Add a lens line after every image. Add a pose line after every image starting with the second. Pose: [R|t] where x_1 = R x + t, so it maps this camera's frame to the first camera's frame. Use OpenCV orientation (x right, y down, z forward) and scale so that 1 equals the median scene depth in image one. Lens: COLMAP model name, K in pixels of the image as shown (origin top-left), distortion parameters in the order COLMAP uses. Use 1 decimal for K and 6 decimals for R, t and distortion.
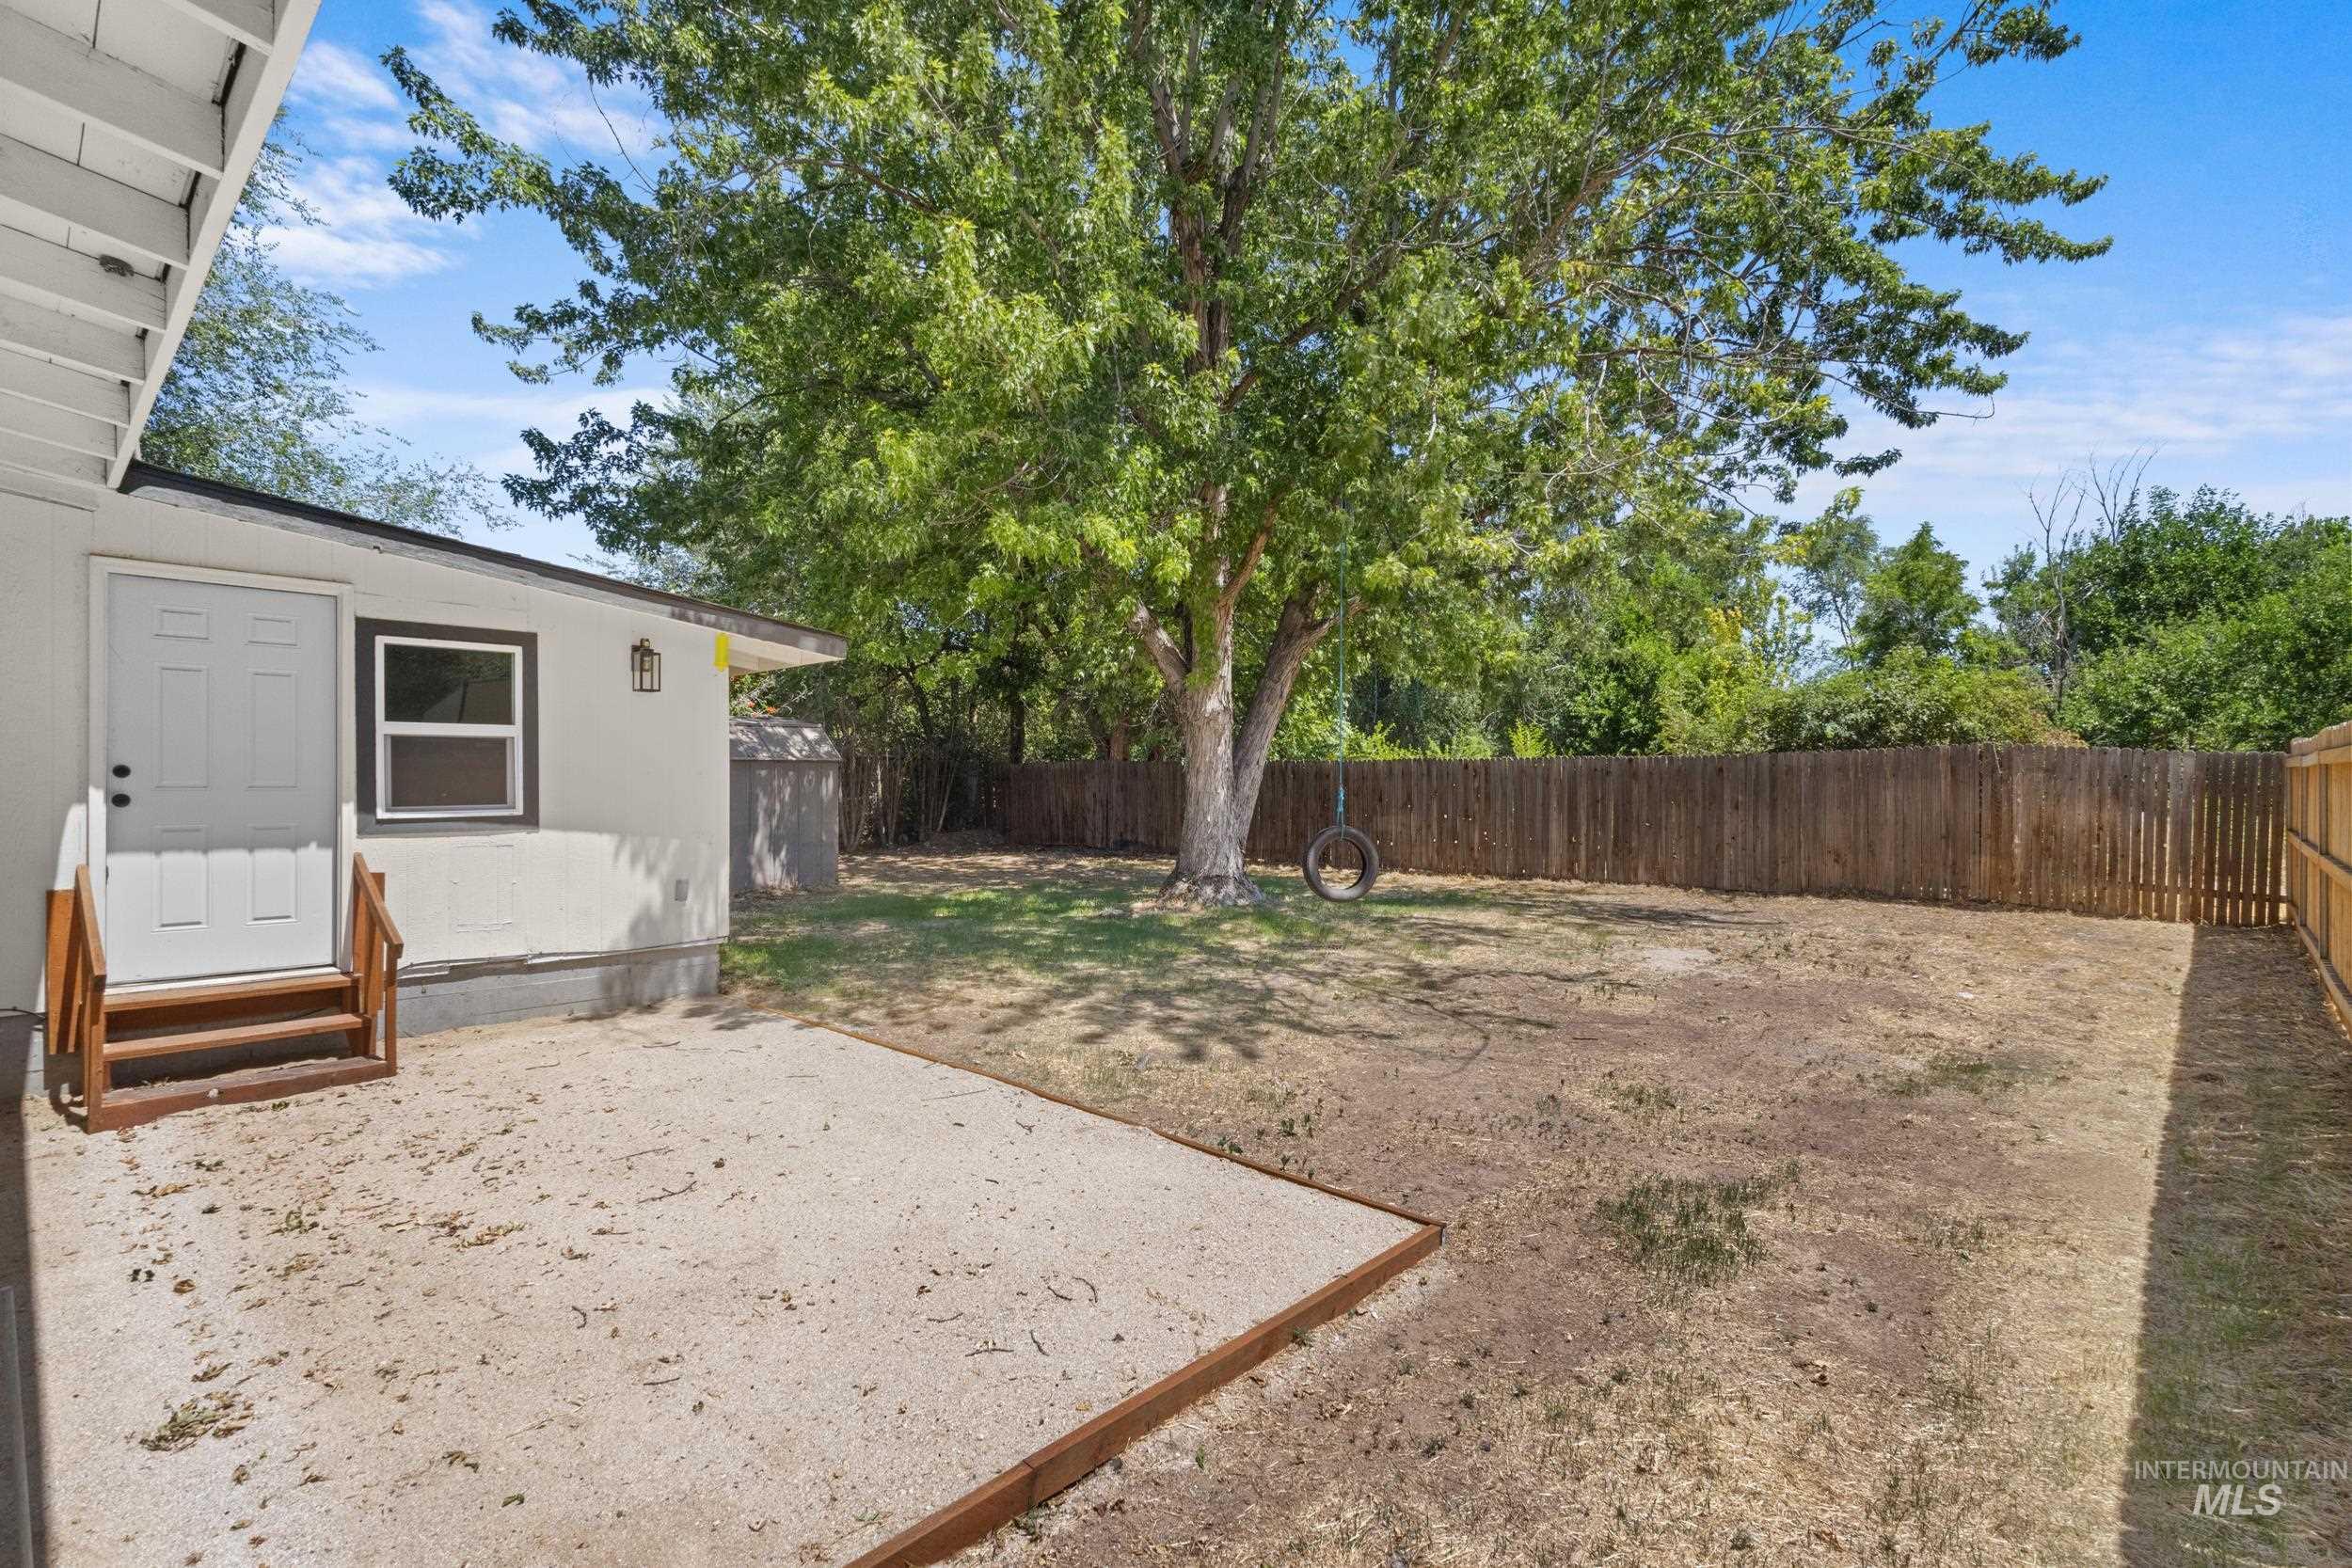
lens RADIAL K [[1090.1, 0, 1176.0], [0, 1090.1, 784.0], [0, 0, 1]] dist [-0.018478, 0.000531]
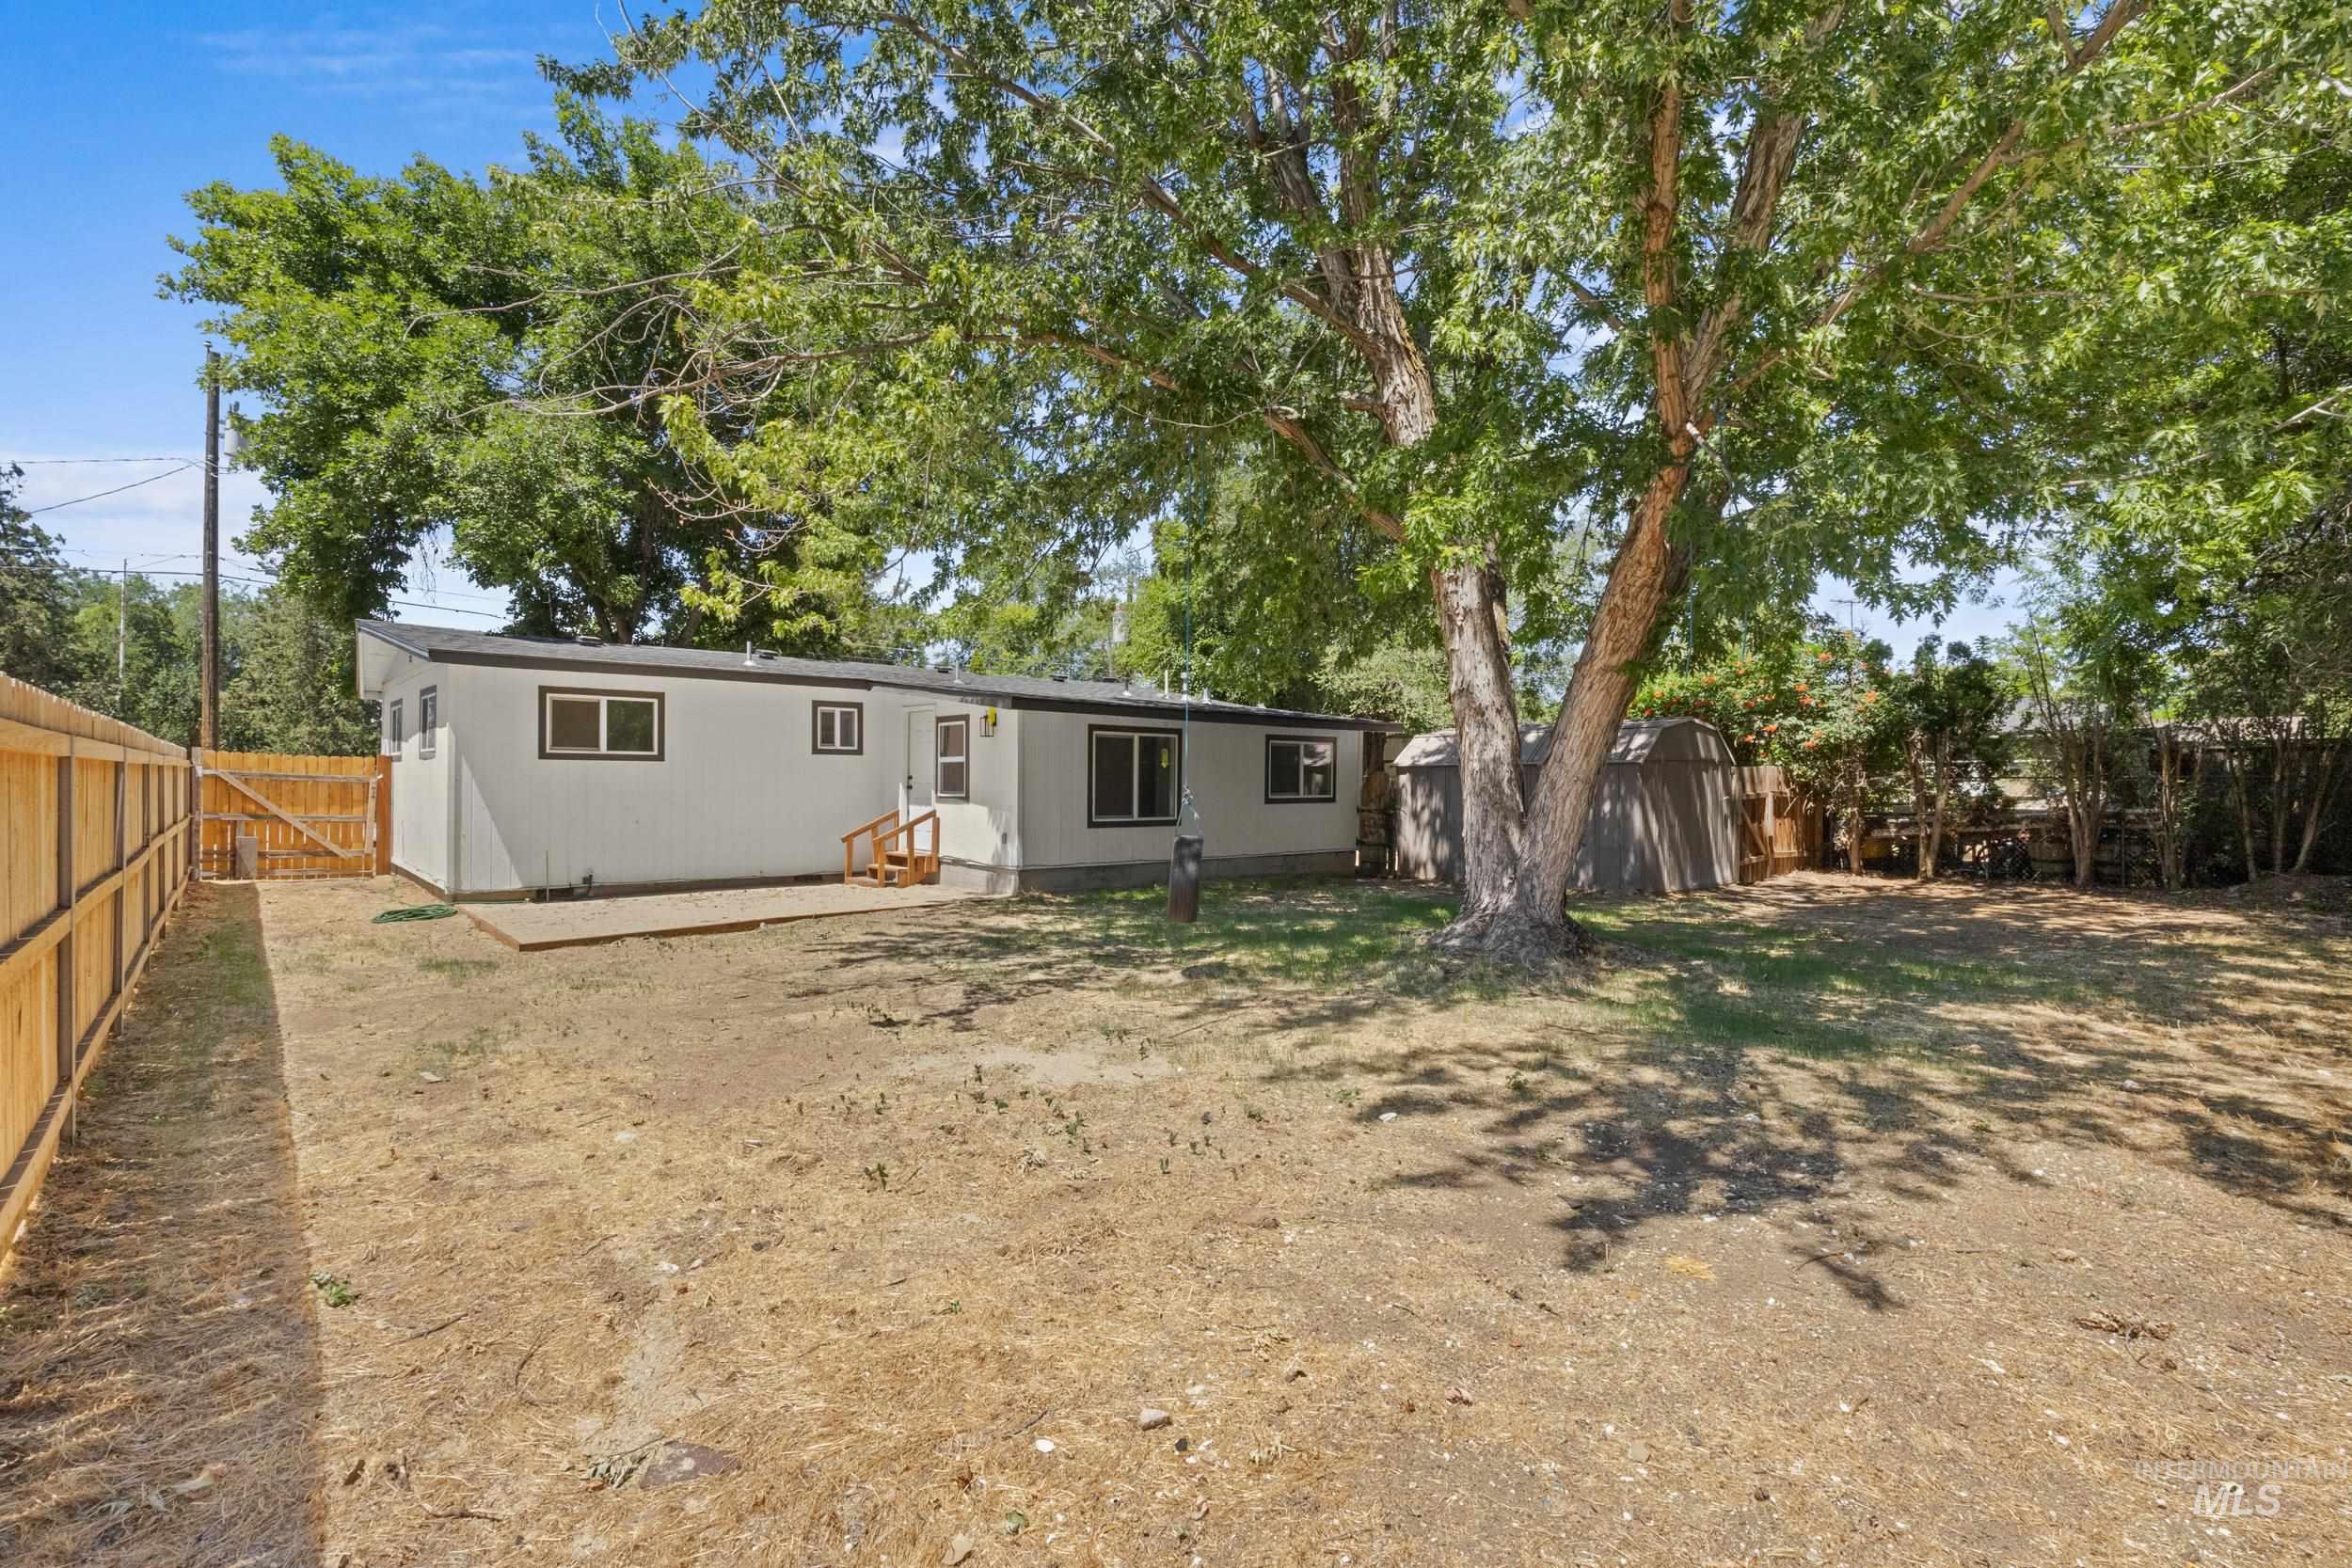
lens RADIAL K [[1064.3, 0, 1176.0], [0, 1064.3, 784.0], [0, 0, 1]] dist [-0.020838, -0.001017]
pose [[-0.093531, 0.003277, -0.995611, 1.666119], [-0.005383, 0.999978, 0.003797, -0.007732], [0.995602, 0.005715, -0.093511, 1.770185]]
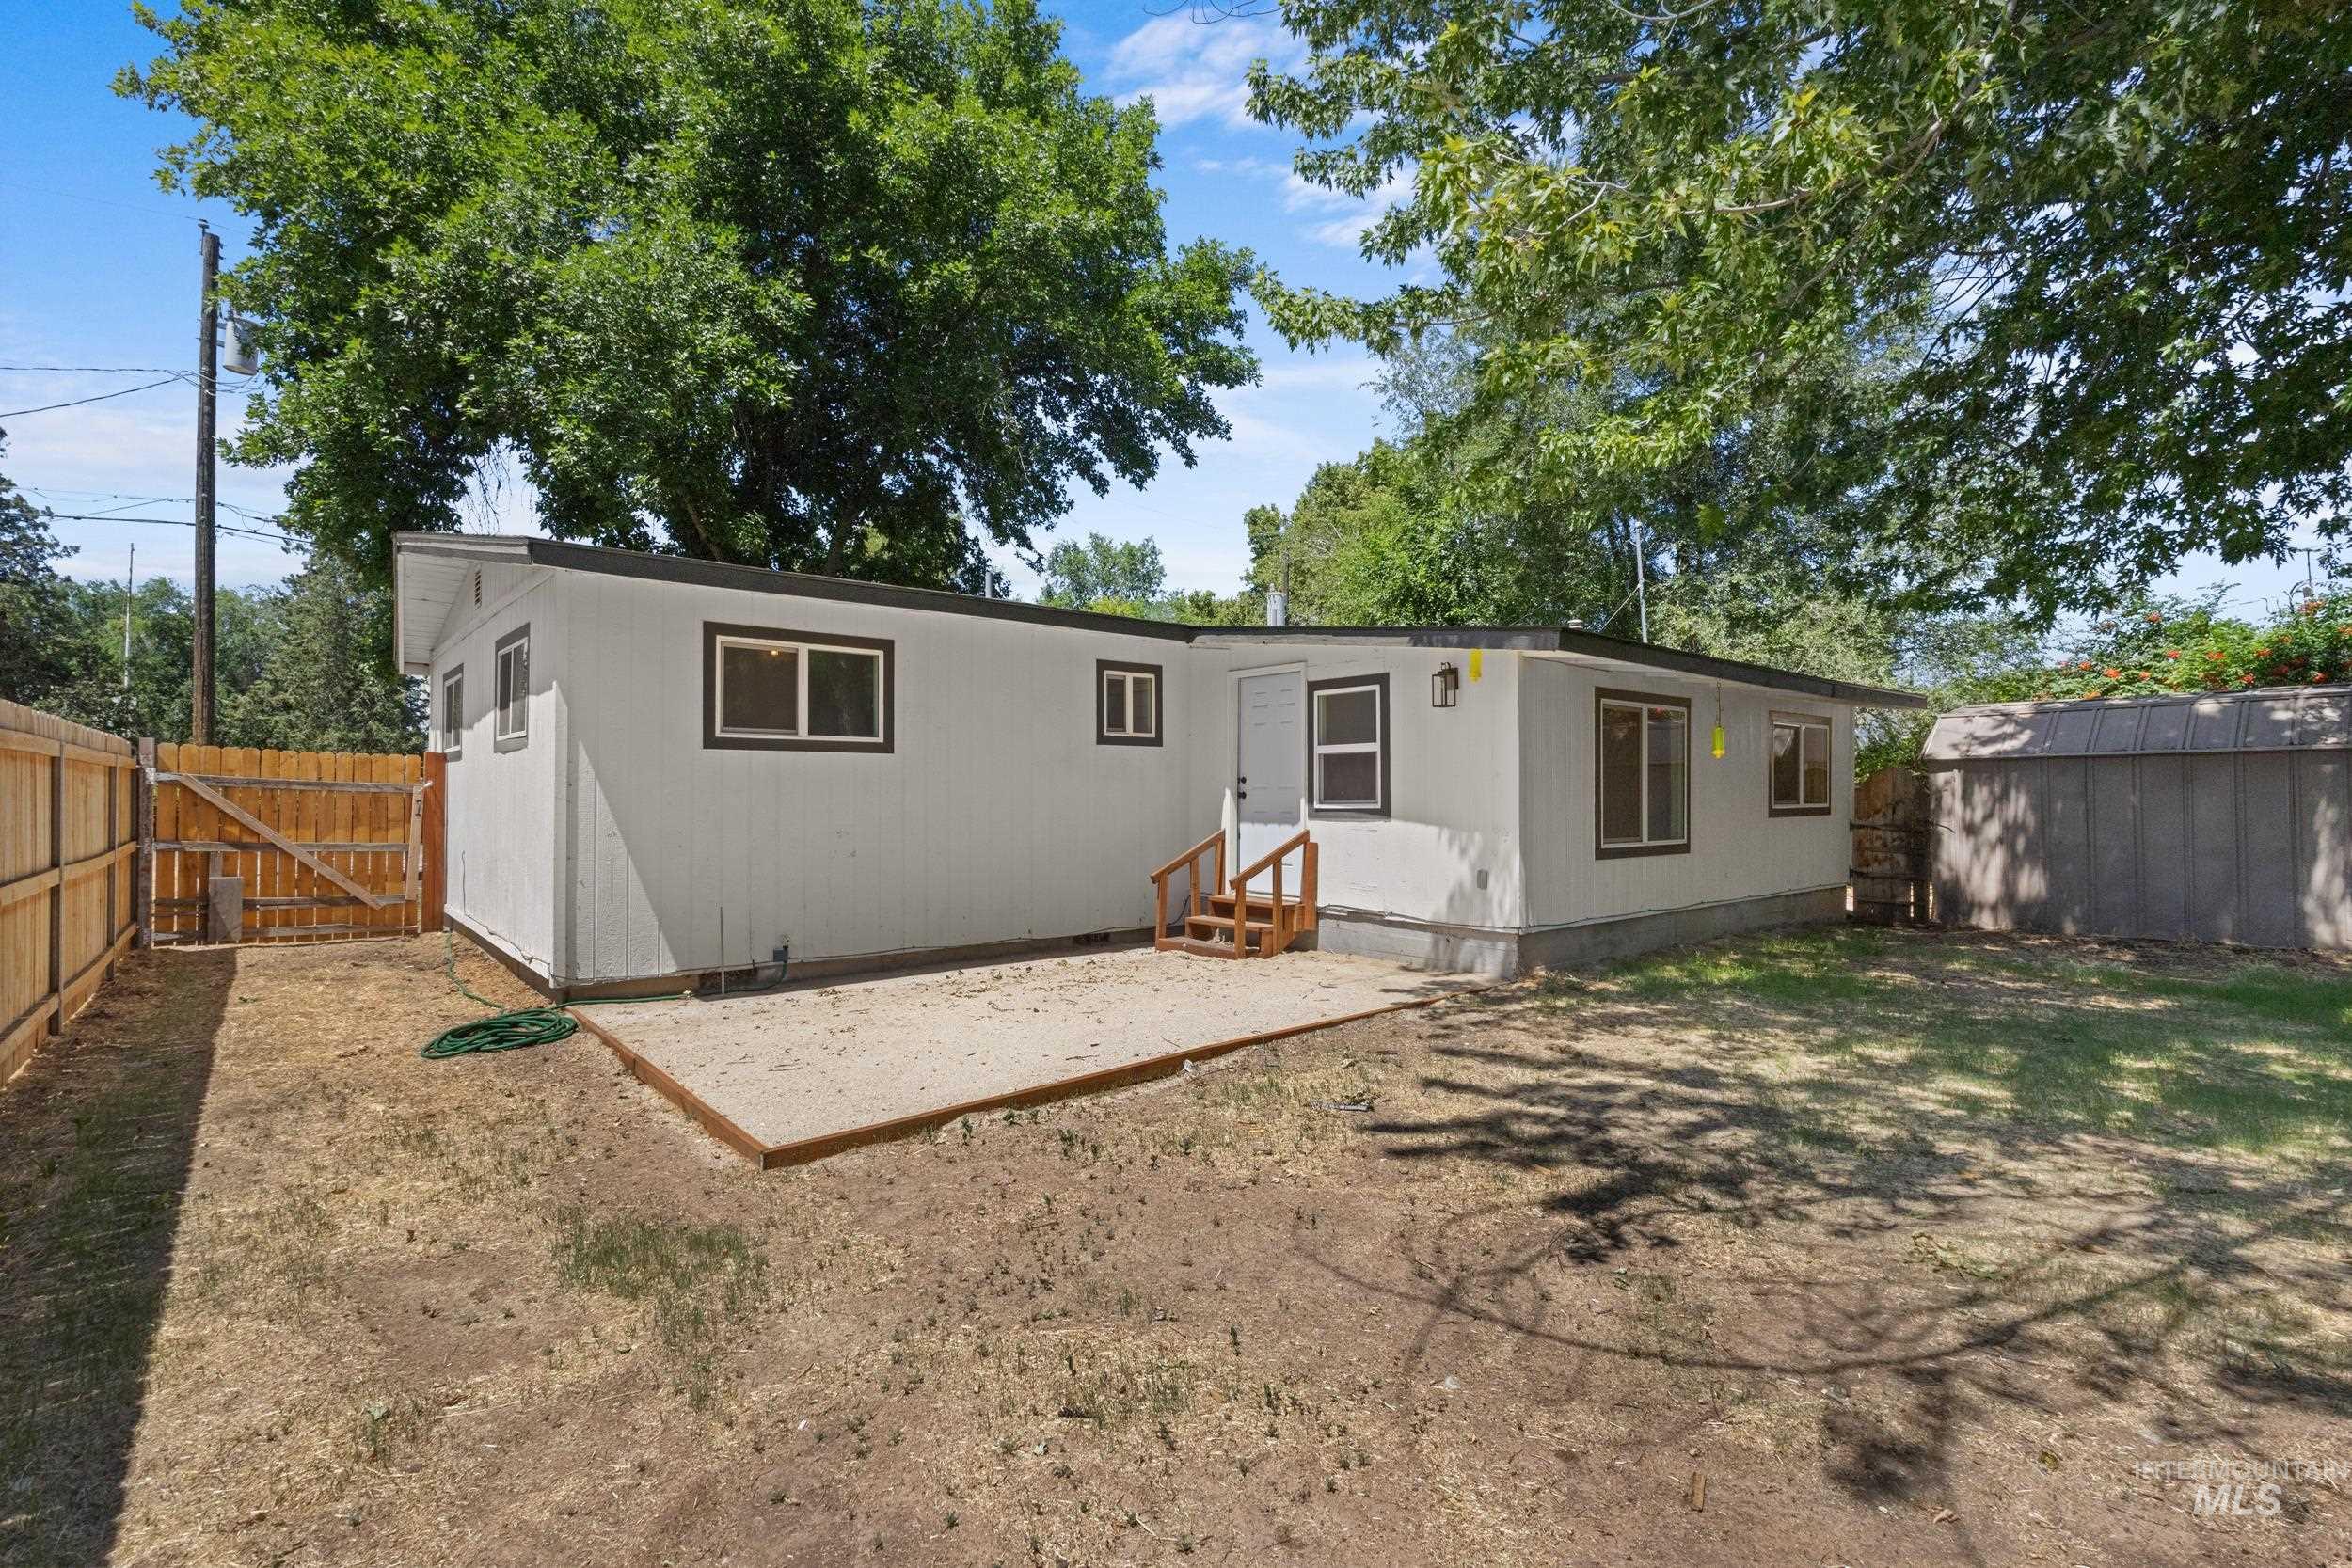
lens RADIAL K [[1090.1, 0, 1176.0], [0, 1090.1, 784.0], [0, 0, 1]] dist [-0.018478, 0.000531]
pose [[-0.127700, -0.008778, -0.991774, 0.846960], [0.000265, 0.999960, -0.008884, 0.011121], [0.991813, -0.001398, -0.127693, 0.993970]]
